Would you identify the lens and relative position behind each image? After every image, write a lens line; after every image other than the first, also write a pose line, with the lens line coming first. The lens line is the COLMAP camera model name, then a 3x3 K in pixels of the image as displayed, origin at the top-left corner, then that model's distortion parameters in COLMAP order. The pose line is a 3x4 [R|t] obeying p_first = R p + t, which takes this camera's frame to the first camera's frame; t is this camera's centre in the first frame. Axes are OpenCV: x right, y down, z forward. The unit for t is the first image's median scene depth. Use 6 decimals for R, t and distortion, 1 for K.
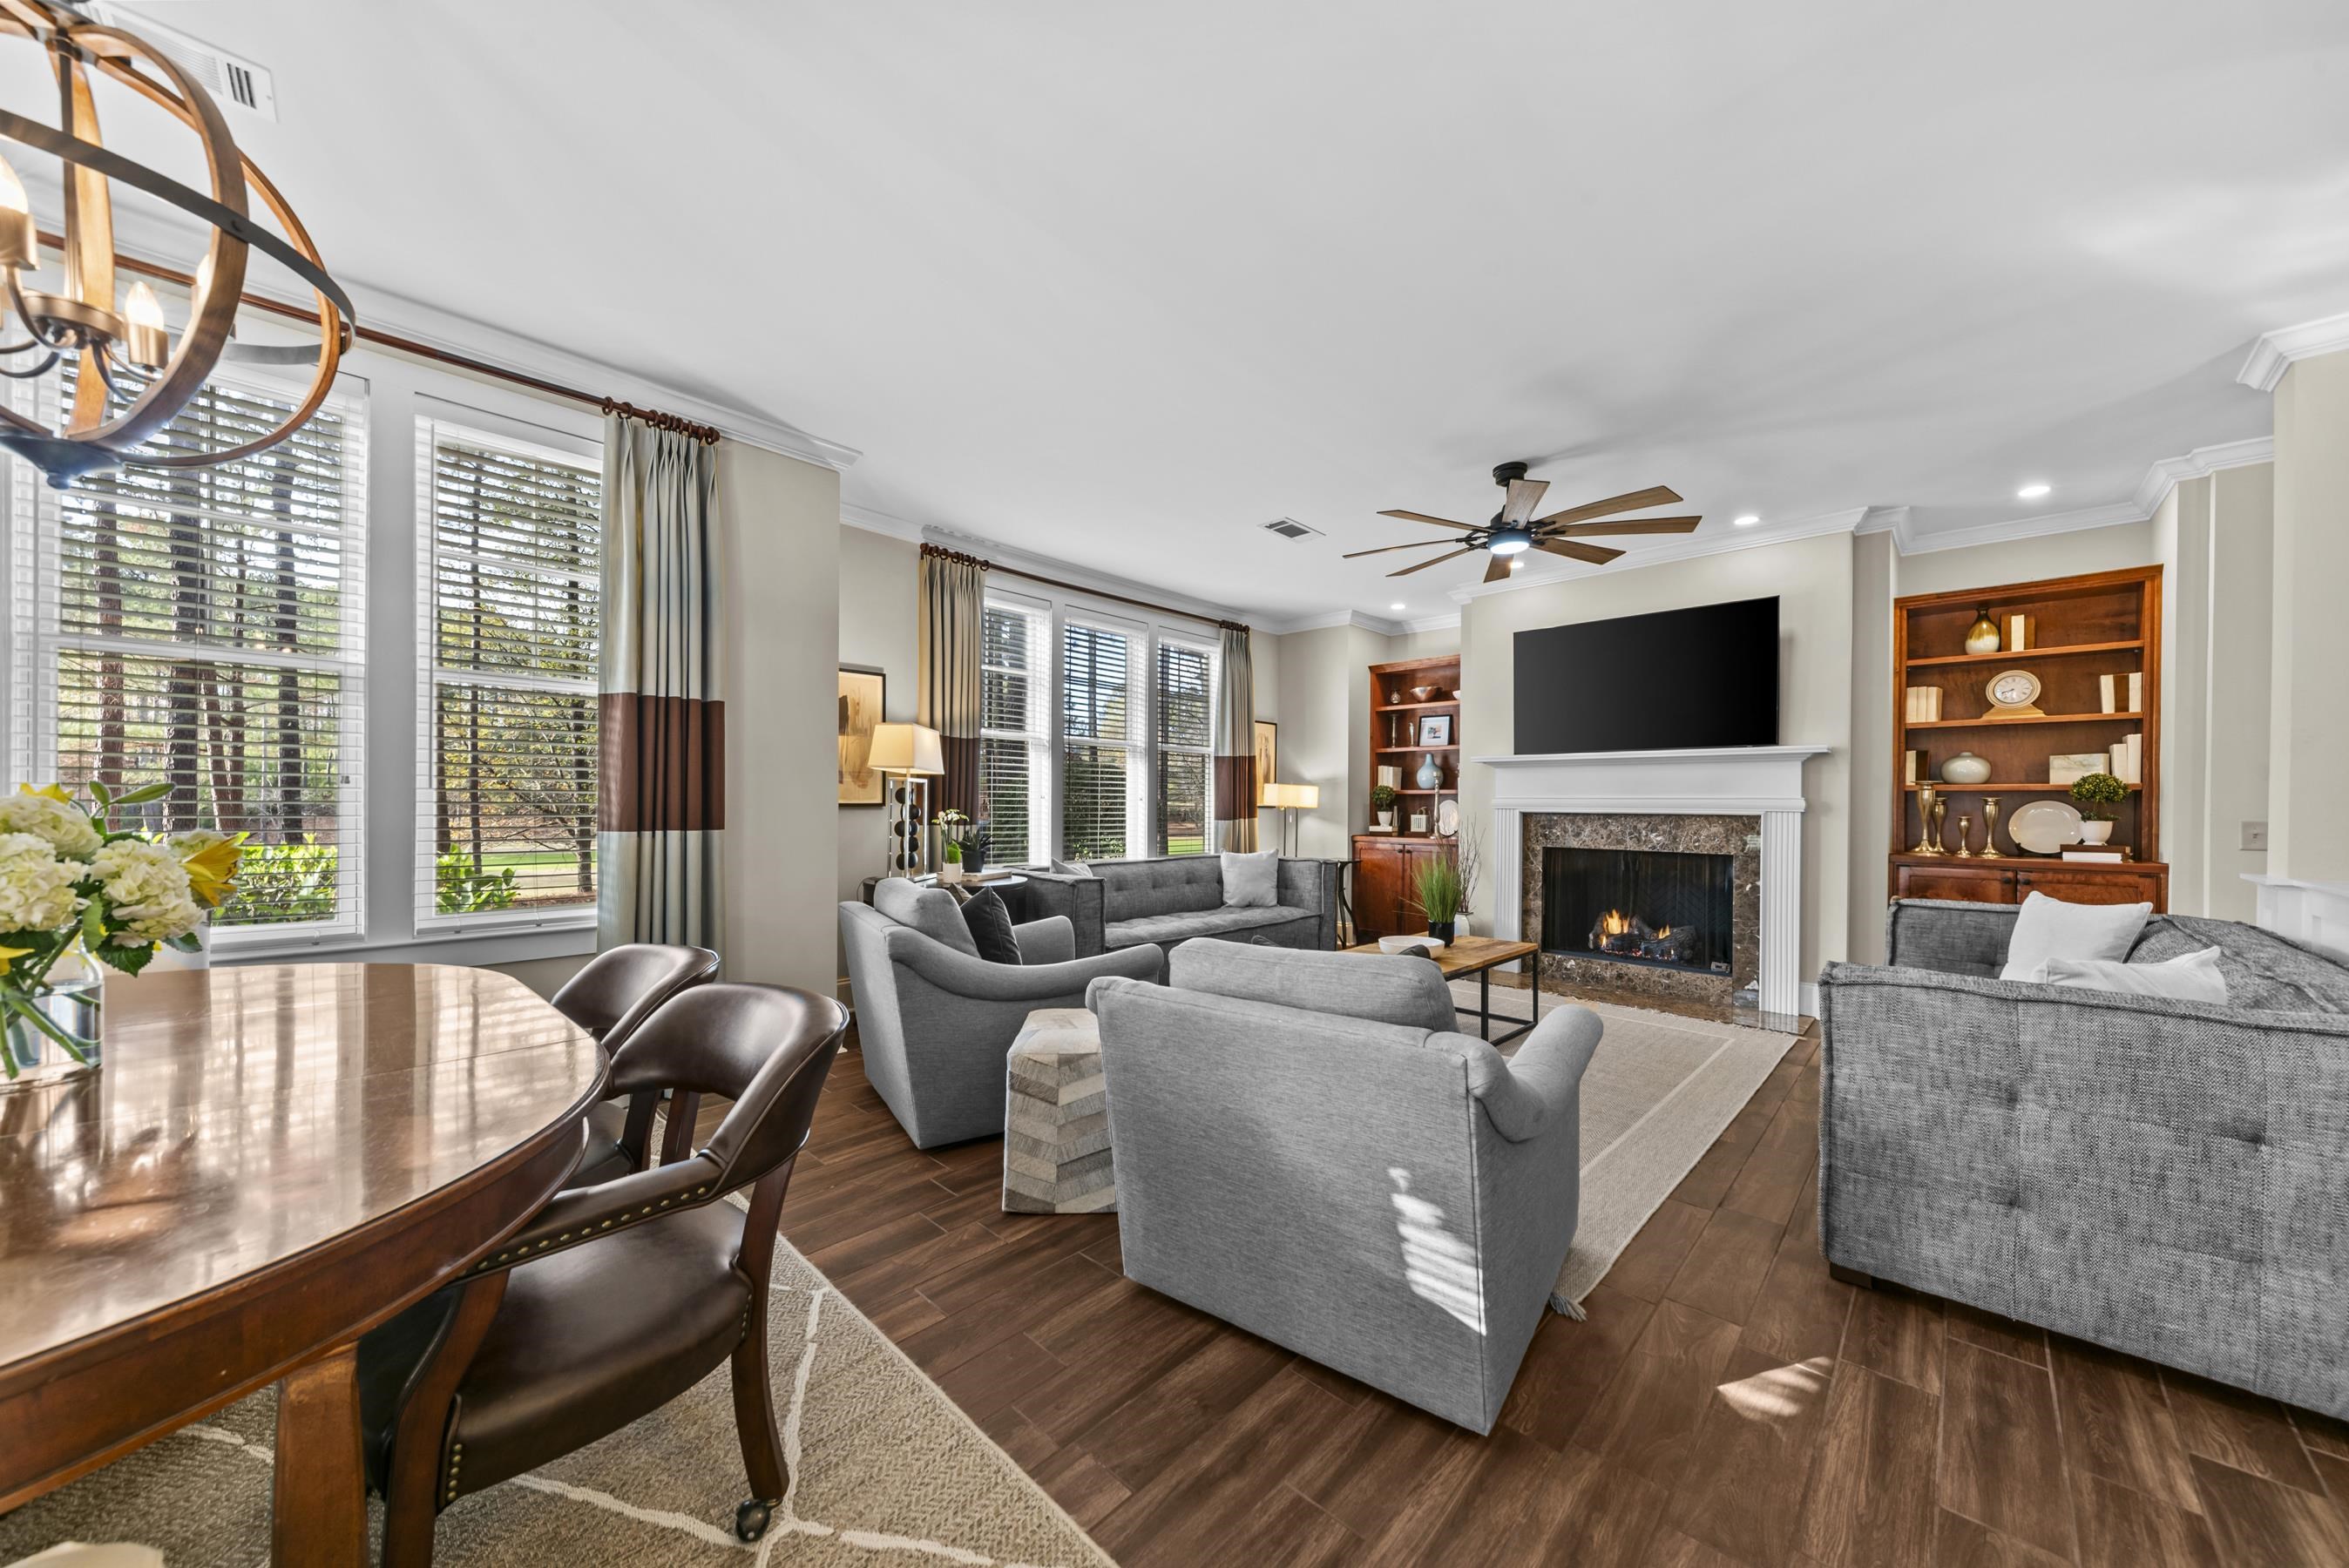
lens RADIAL K [[817.0, 0, 1218.3], [0, 817.0, 817.4], [0, 0, 1]] dist [0.011283, -0.004121]
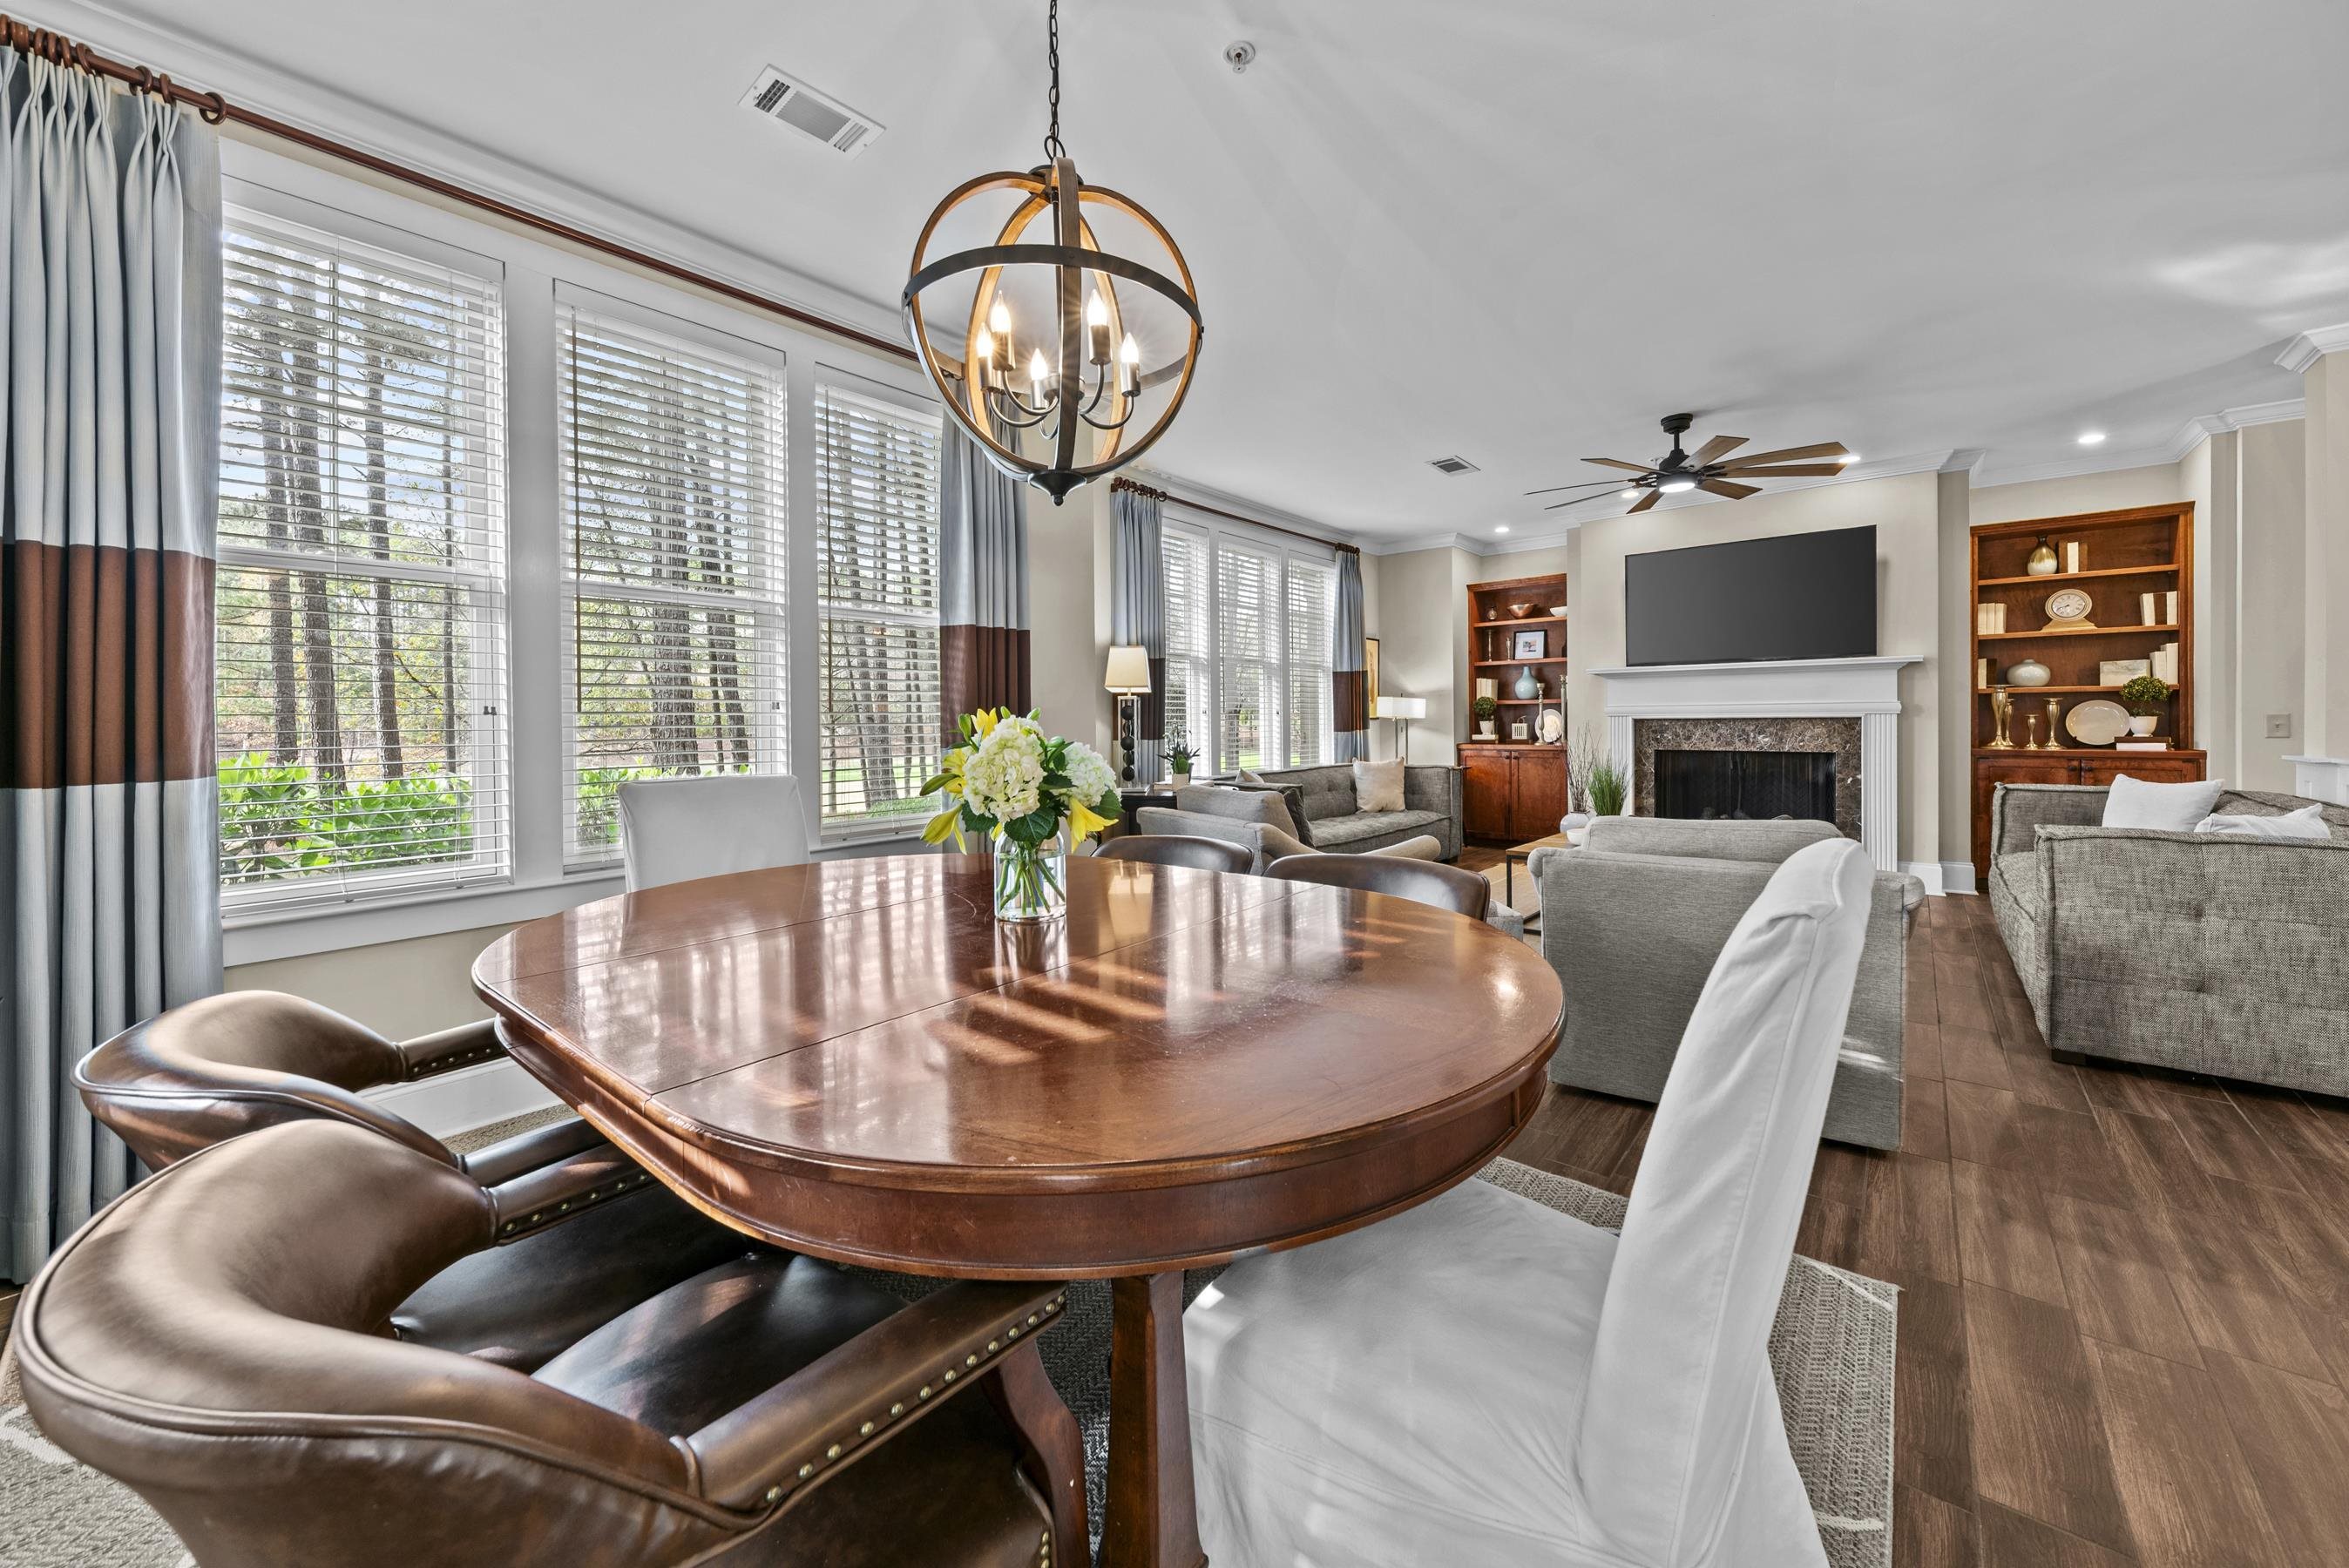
lens RADIAL K [[817.0, 0, 1258.7], [0, 817.0, 751.8], [0, 0, 1]] dist [0.011283, -0.004121]
pose [[0.997482, -0.020328, 0.067945, -0.301201], [0.018722, 0.999532, 0.024191, 0.003275], [-0.068405, -0.022858, 0.997396, -0.111448]]
